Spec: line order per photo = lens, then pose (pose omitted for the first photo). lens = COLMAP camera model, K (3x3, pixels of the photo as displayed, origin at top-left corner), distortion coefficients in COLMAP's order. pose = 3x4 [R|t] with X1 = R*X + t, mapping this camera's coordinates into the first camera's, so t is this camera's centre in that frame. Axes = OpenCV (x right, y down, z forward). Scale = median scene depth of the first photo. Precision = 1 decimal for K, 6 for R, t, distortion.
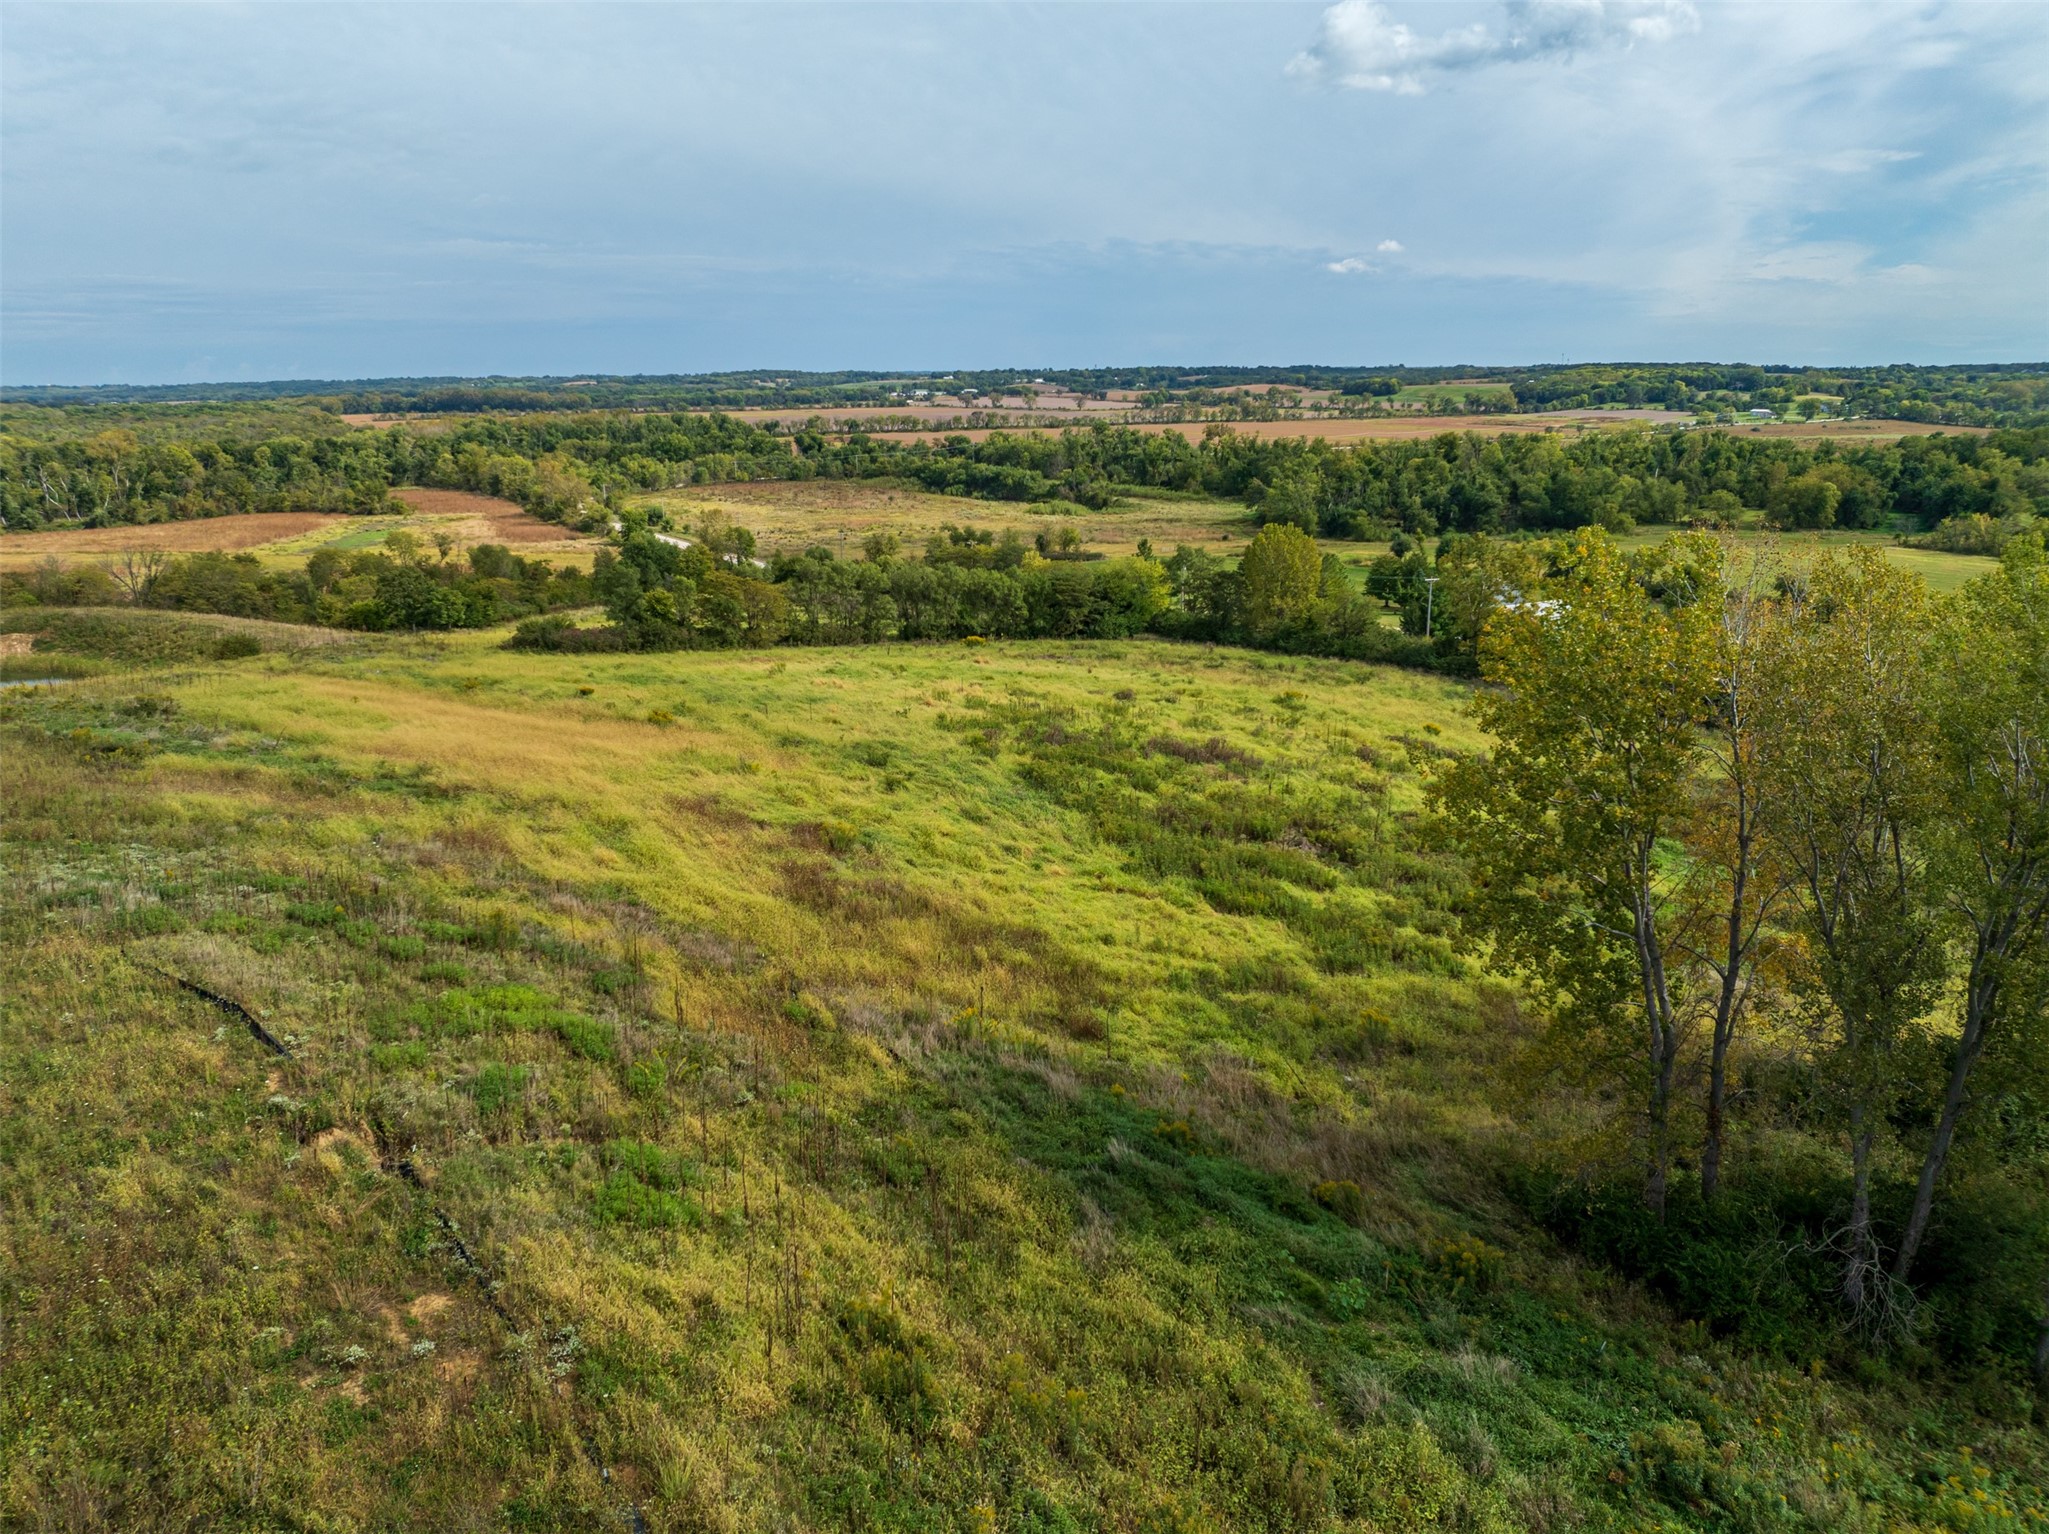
lens RADIAL K [[1442.3, 0, 1024.5], [0, 1442.3, 767.0], [0, 0, 1]] dist [-0.033104, -0.005442]
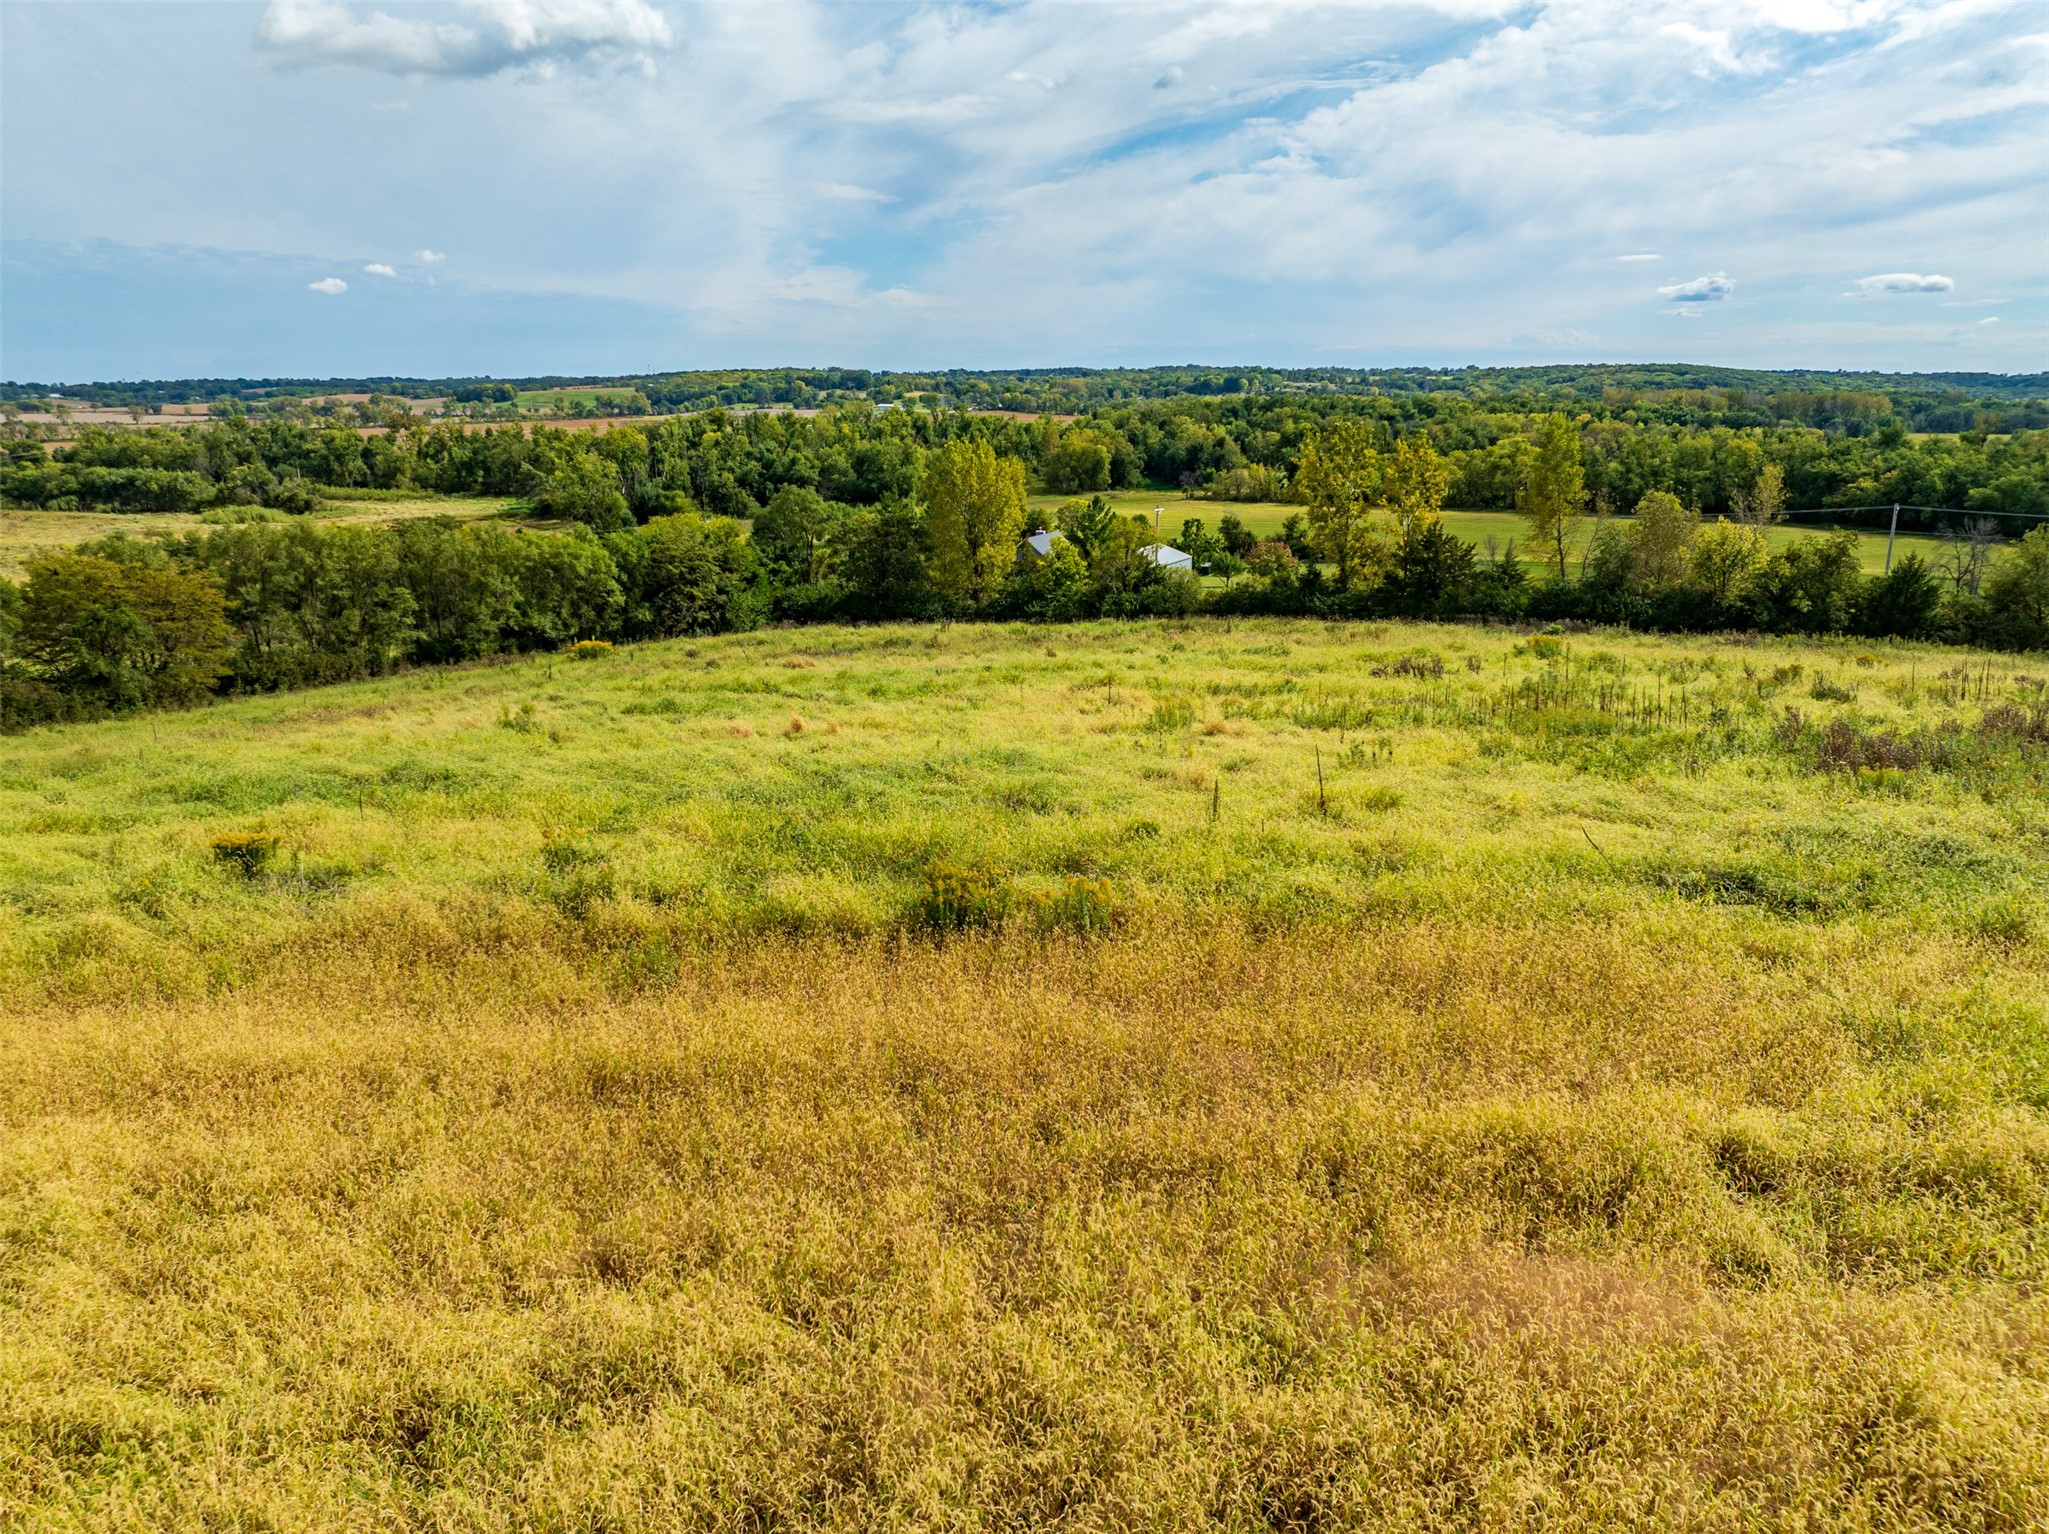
lens RADIAL K [[1442.3, 0, 1024.5], [0, 1442.3, 767.0], [0, 0, 1]] dist [-0.033104, -0.005442]
pose [[0.821367, -0.143965, 0.551934, -0.068801], [0.149754, 0.988108, 0.034878, -0.011497], [-0.550391, 0.054007, 0.833158, 0.140680]]
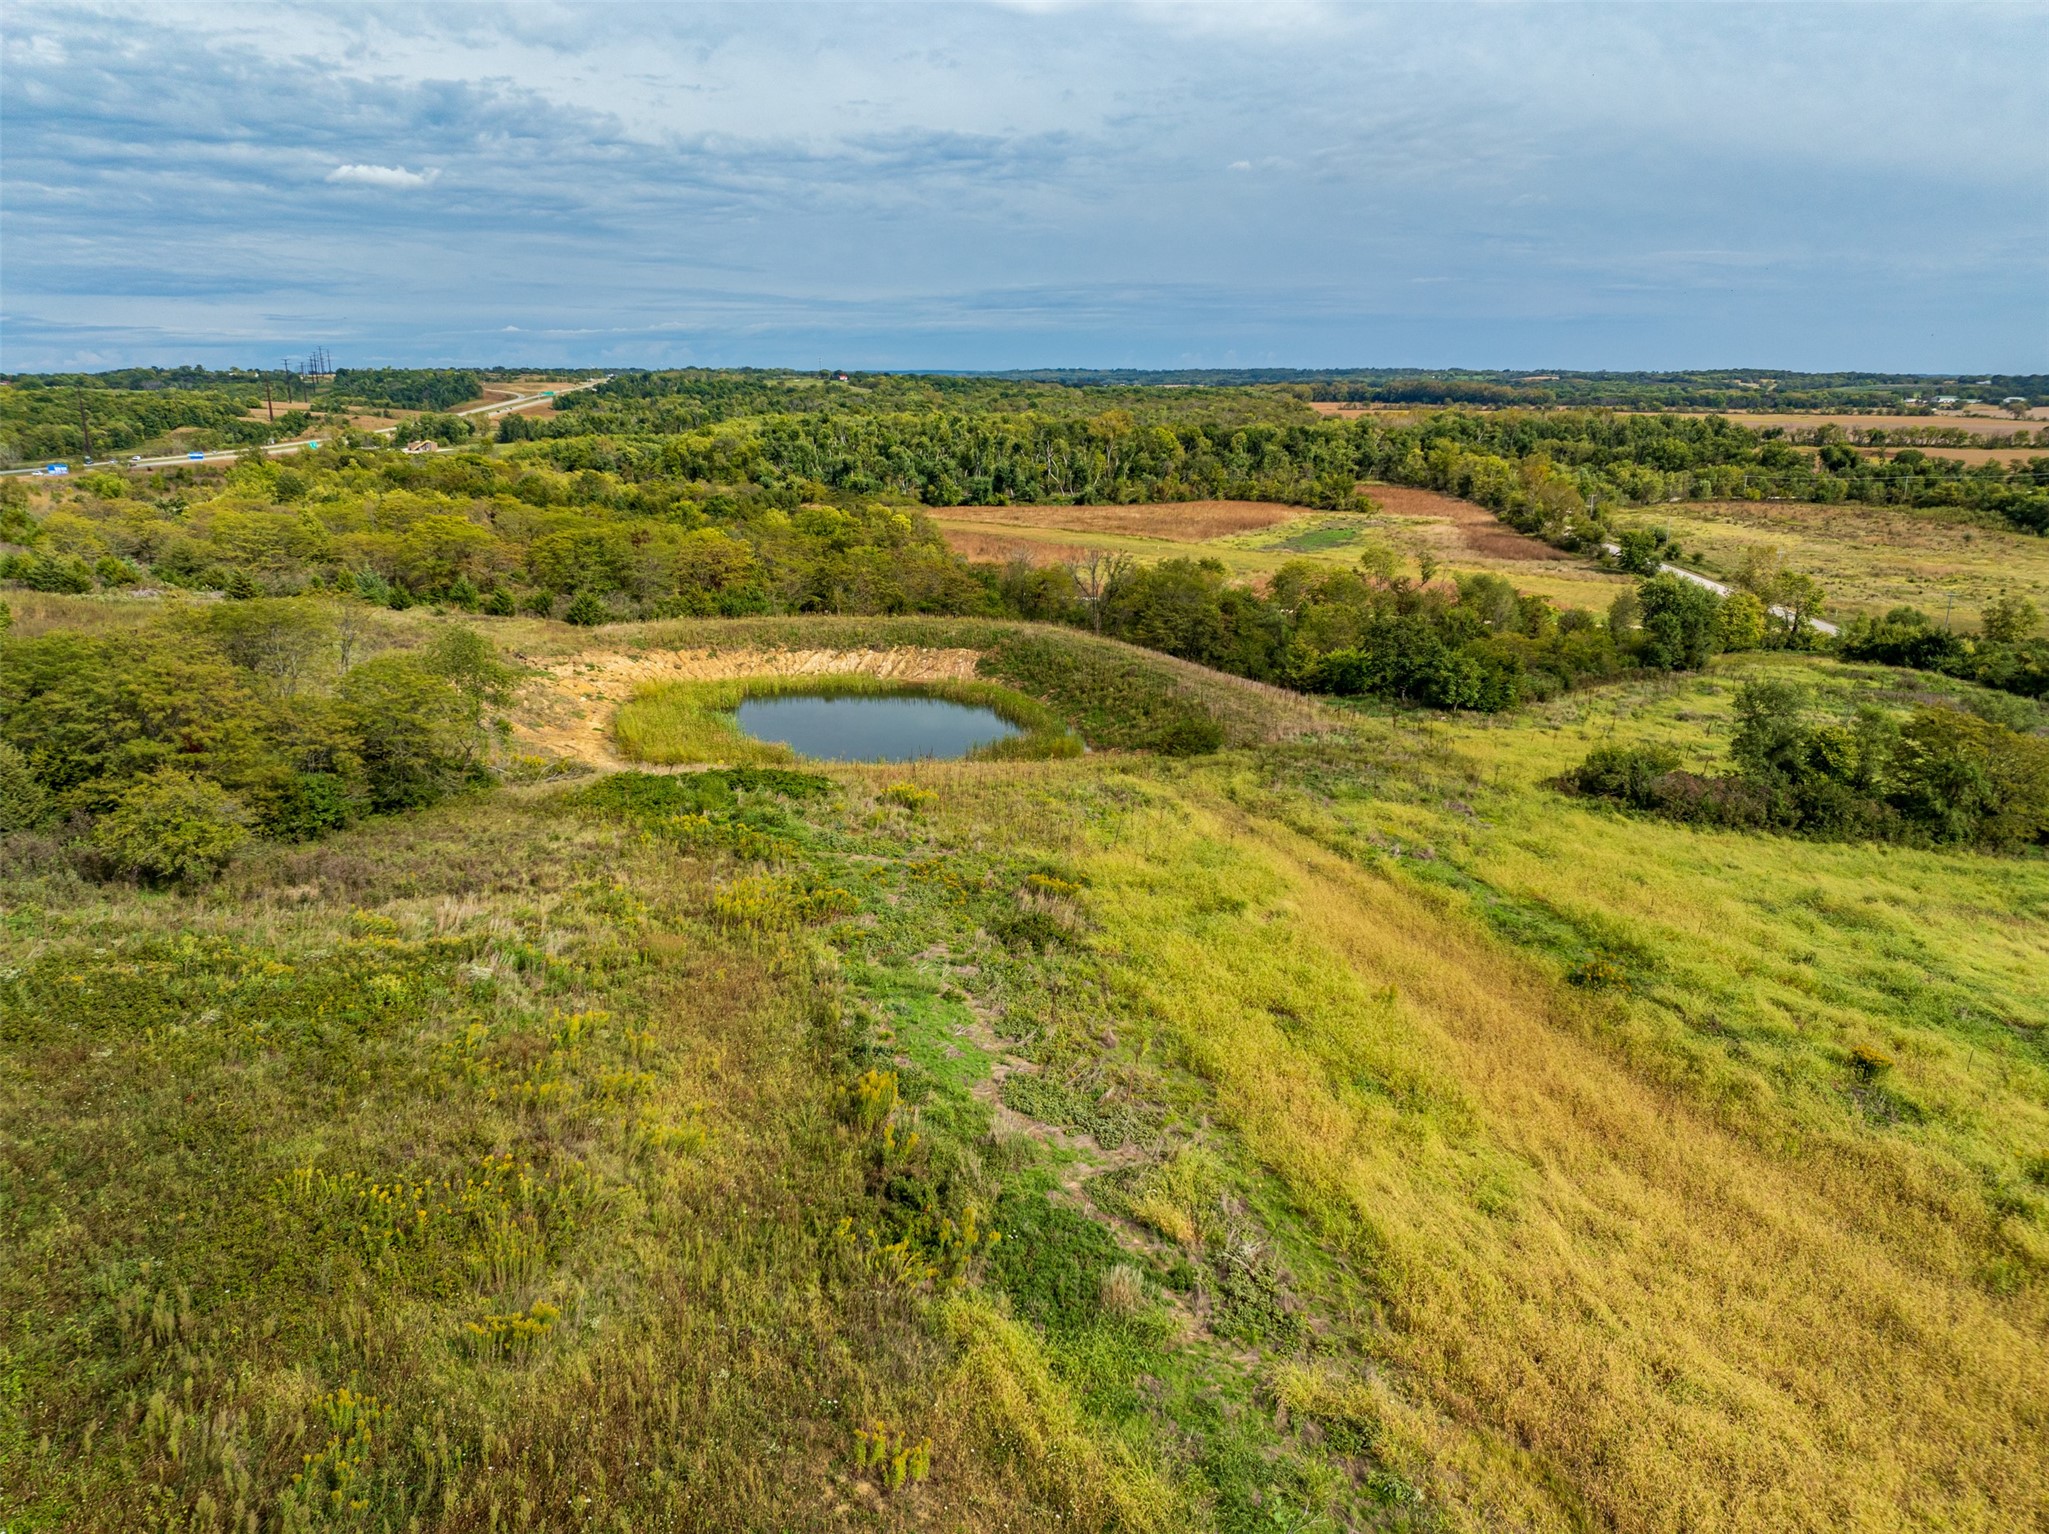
lens RADIAL K [[1443.8, 0, 1014.9], [0, 1443.8, 774.9], [0, 0, 1]] dist [-0.067835, 0.030794]
pose [[0.808572, 0.165374, -0.564680, -0.059510], [-0.159674, 0.985349, 0.059934, -0.025810], [0.566318, 0.041704, 0.823131, 0.100149]]
